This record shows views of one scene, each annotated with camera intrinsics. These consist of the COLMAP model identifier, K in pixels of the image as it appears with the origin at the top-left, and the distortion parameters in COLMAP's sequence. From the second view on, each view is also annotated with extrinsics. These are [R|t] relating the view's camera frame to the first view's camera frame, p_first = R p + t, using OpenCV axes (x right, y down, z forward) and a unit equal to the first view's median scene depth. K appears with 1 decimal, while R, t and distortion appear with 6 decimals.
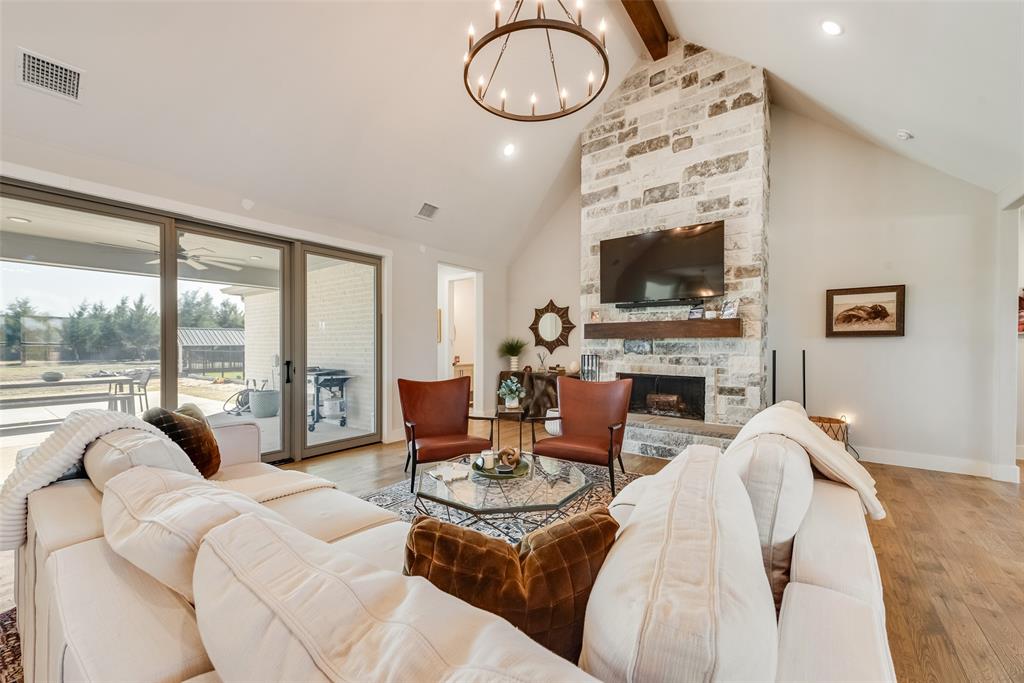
lens RADIAL K [[396.7, 0, 508.5], [0, 396.7, 349.3], [0, 0, 1]] dist [0.009083, -0.000082]
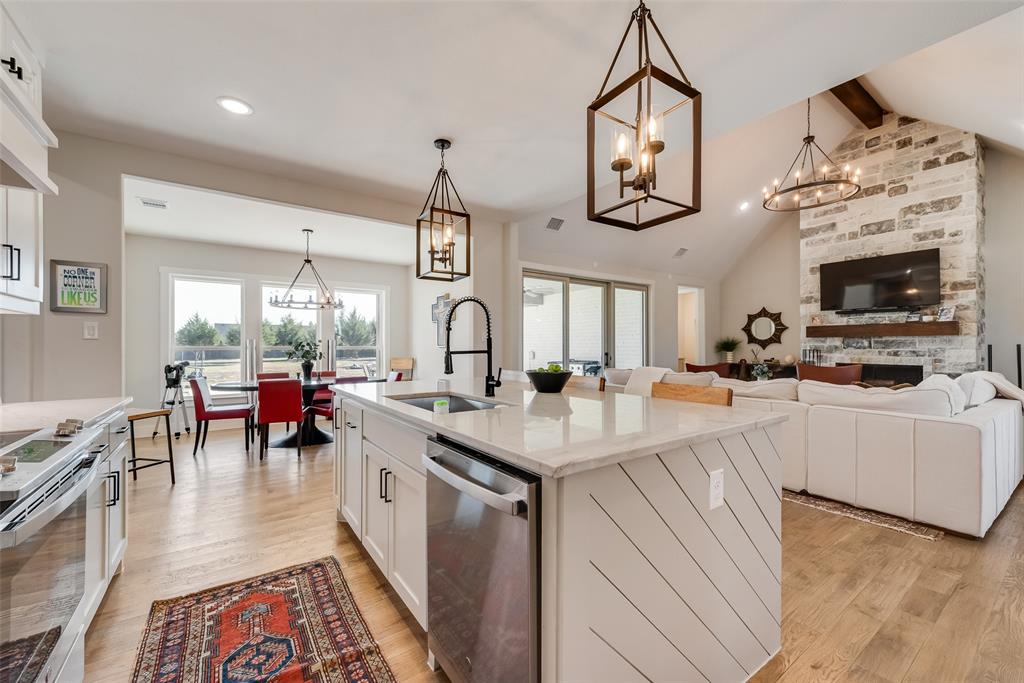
lens RADIAL K [[396.4, 0, 512.3], [0, 396.4, 345.1], [0, 0, 1]] dist [0.001263, -0.000172]
pose [[0.951827, -0.006202, -0.306573, -0.380334], [0.003176, 0.999941, -0.010367, 0.010973], [0.306619, 0.008894, 0.951791, -0.642624]]
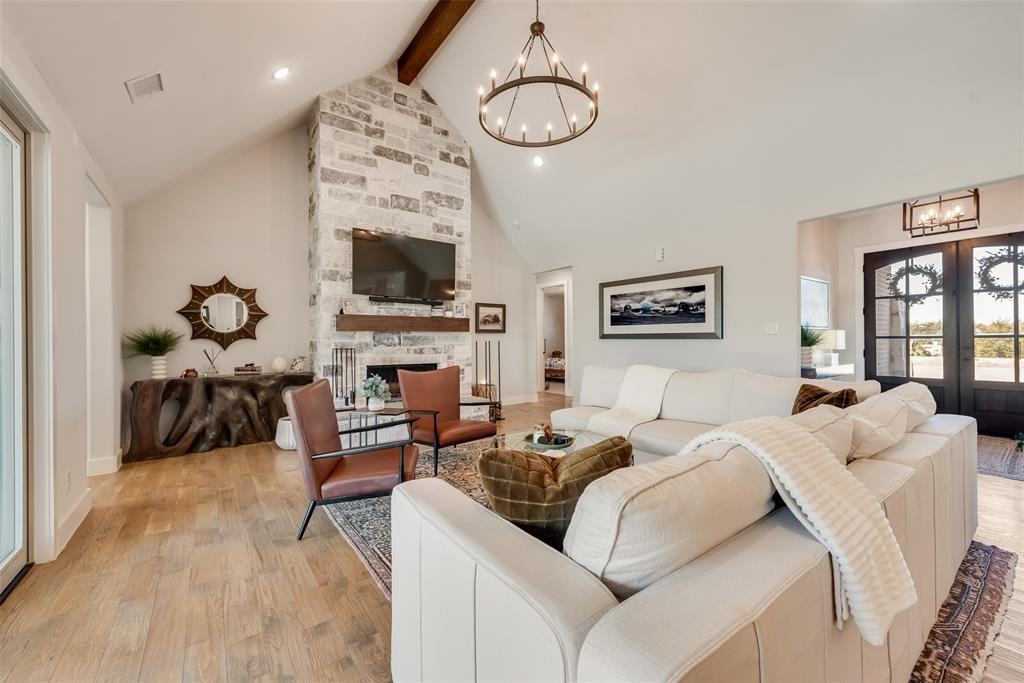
lens RADIAL K [[403.0, 0, 507.3], [0, 403.0, 342.3], [0, 0, 1]] dist [0.001872, 0.000093]
pose [[0.274754, -0.007025, 0.961489, -0.649167], [0.015026, 0.999883, 0.003011, 0.003448], [-0.961397, 0.013620, 0.274827, 0.420415]]
